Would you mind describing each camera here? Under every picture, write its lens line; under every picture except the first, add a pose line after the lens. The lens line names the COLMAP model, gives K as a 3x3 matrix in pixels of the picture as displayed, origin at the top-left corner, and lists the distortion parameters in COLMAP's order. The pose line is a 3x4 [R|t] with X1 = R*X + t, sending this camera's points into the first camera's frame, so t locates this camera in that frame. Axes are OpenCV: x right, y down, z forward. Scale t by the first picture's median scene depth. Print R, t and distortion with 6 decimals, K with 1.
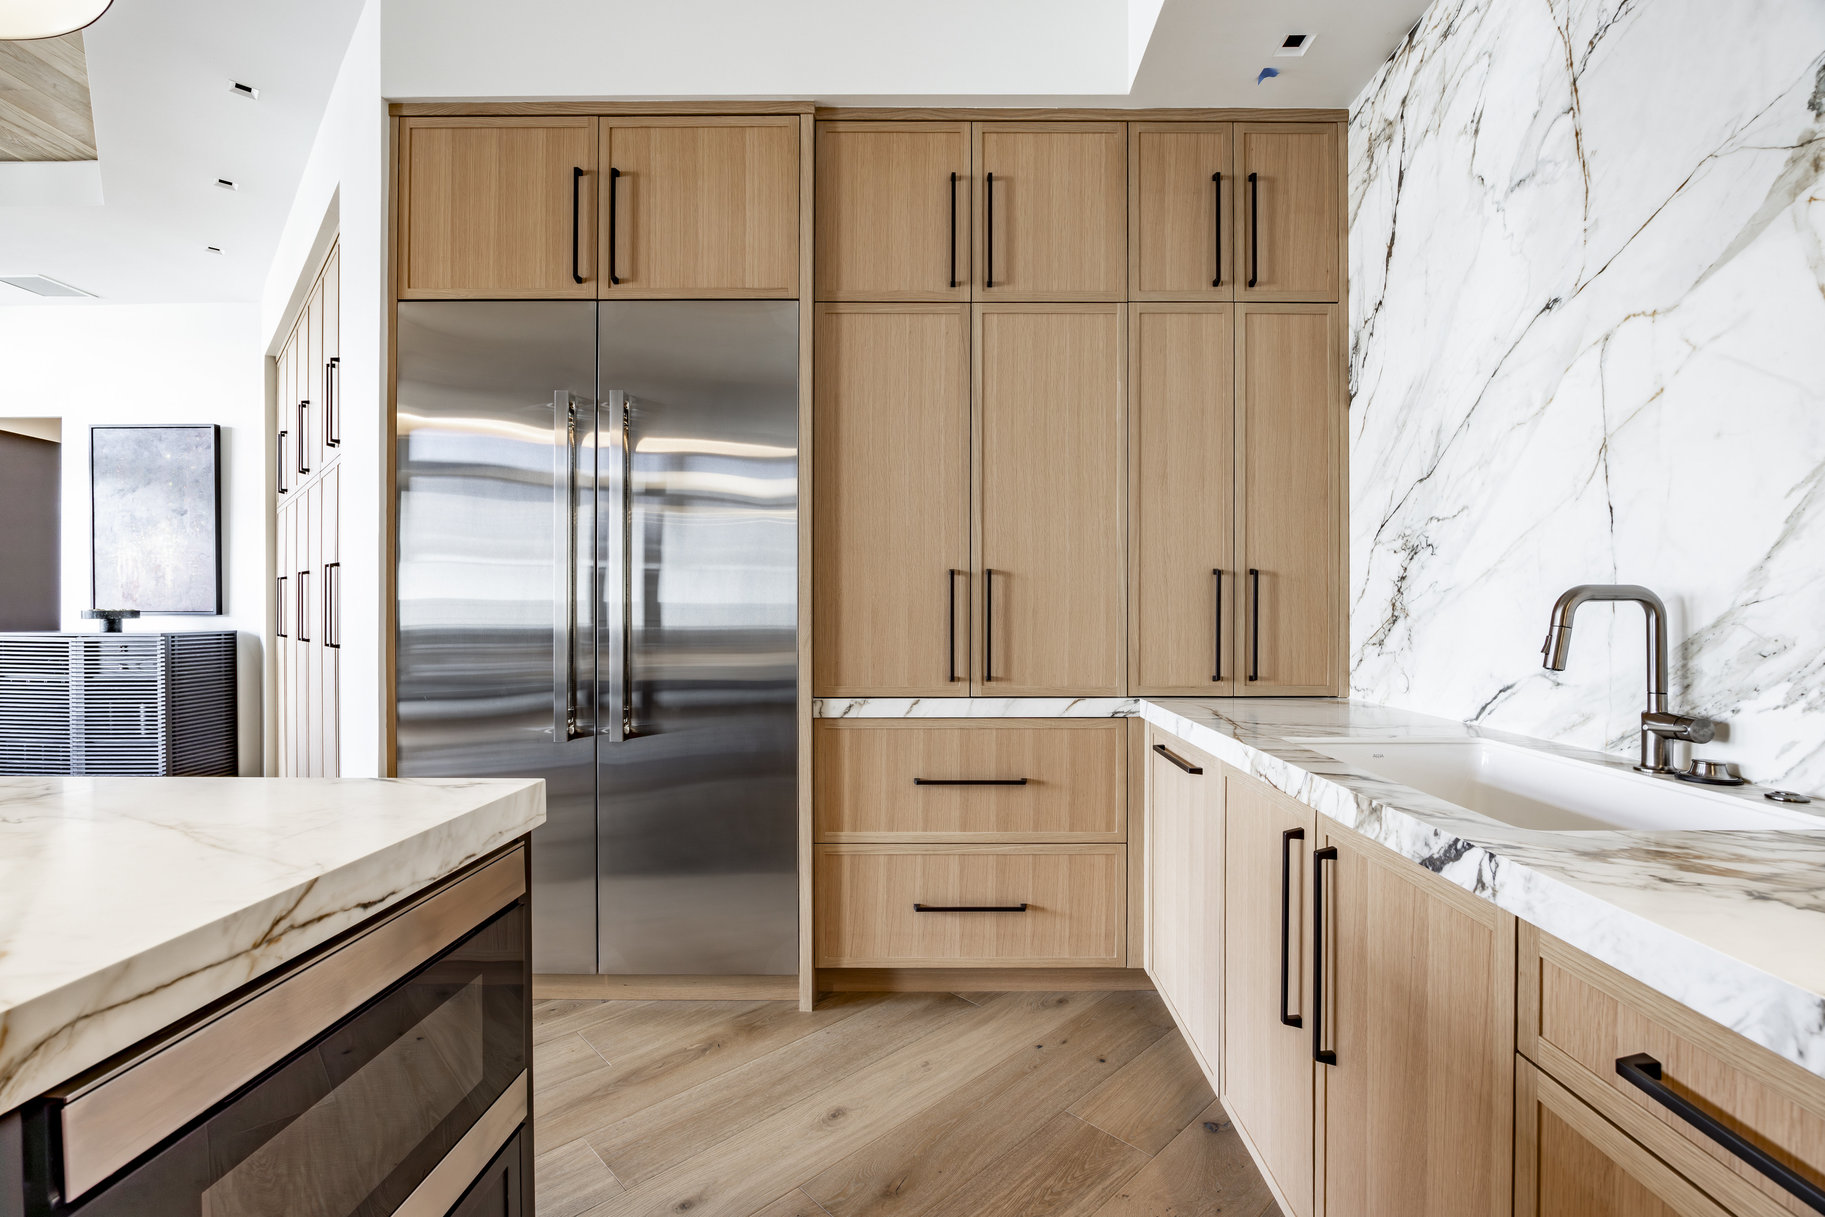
lens RADIAL K [[774.9, 0, 908.3], [0, 774.9, 608.5], [0, 0, 1]] dist [-0.010920, -0.000479]
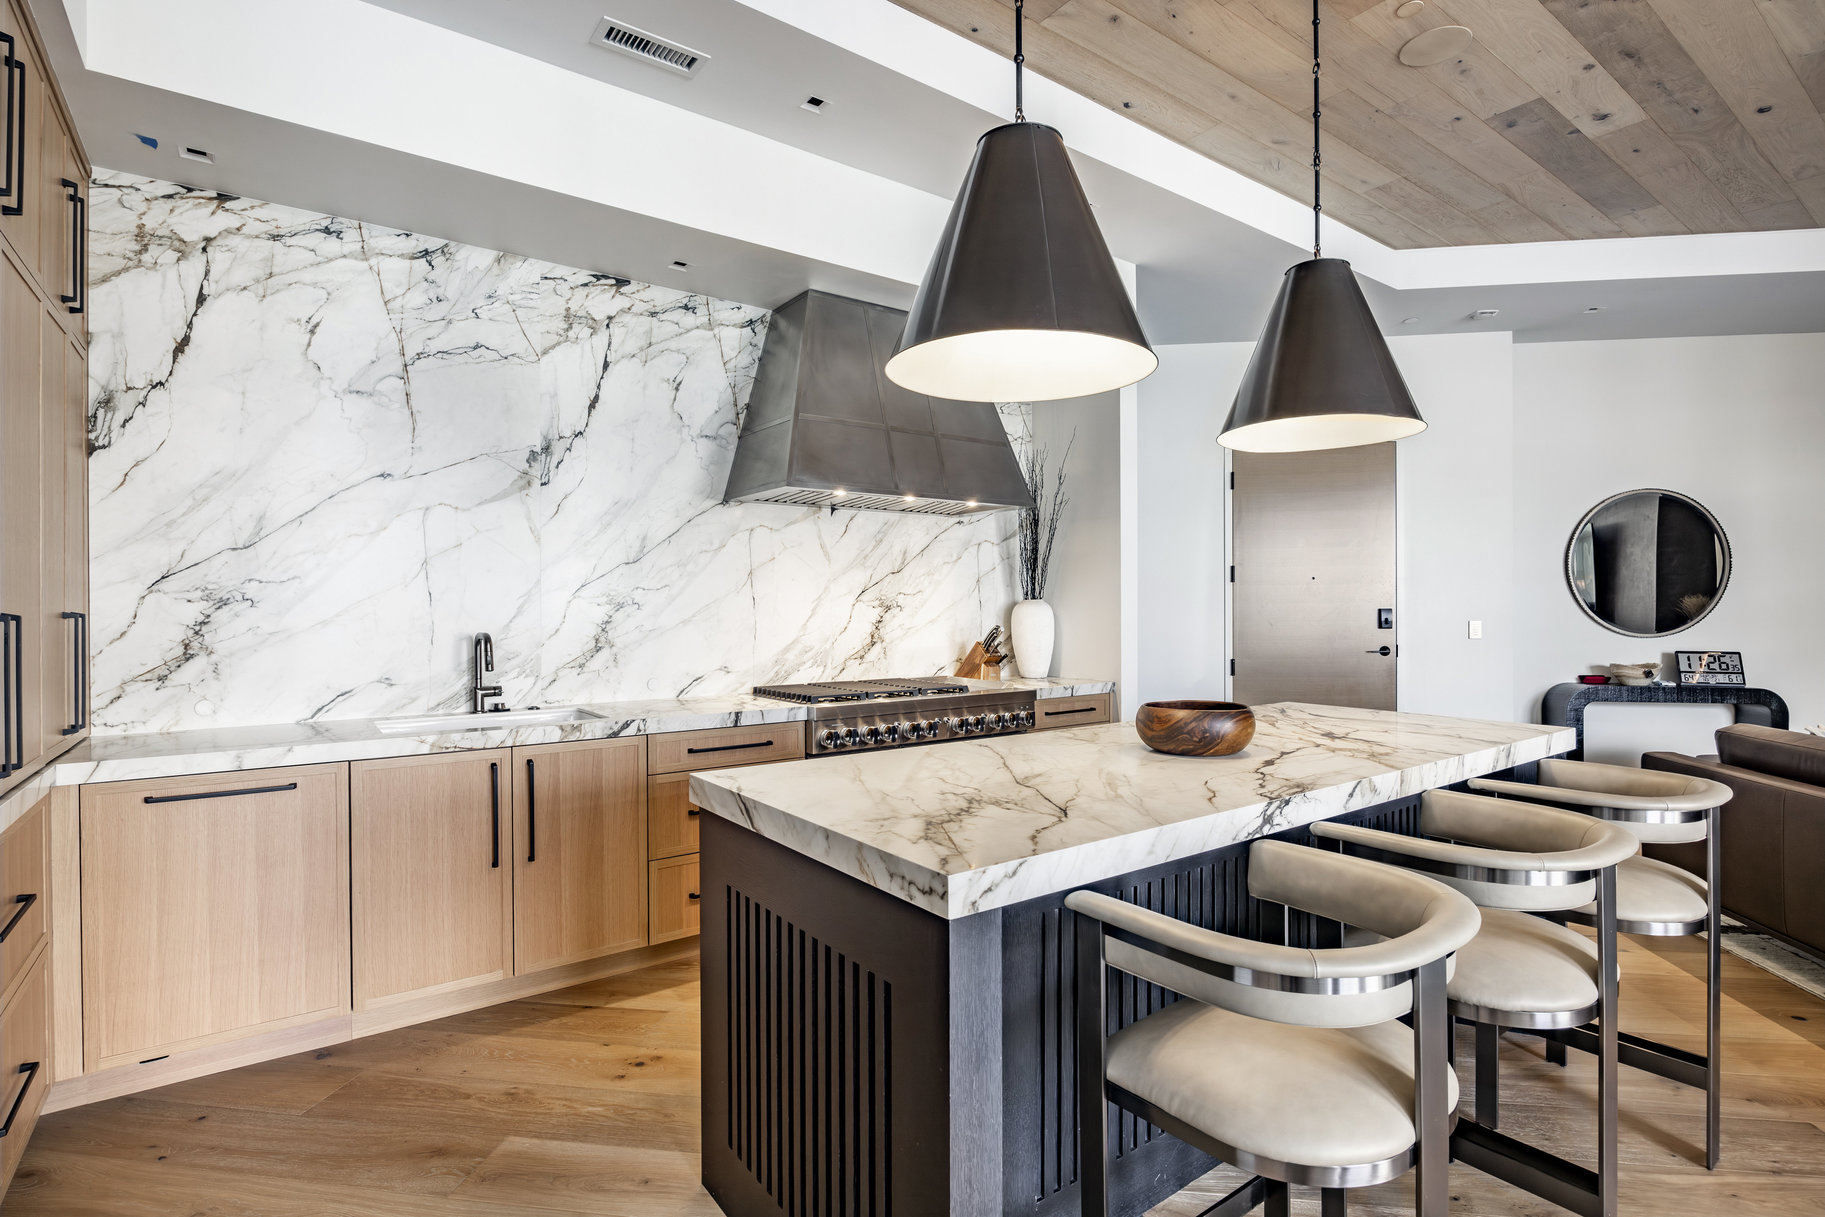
lens RADIAL K [[890.4, 0, 914.4], [0, 890.4, 609.4], [0, 0, 1]] dist [0.000760, 0.000011]
pose [[-0.595253, 0.001596, 0.803537, -1.464822], [0.003652, 0.999993, 0.000719, -0.071570], [-0.803530, 0.003363, -0.595254, 1.151659]]
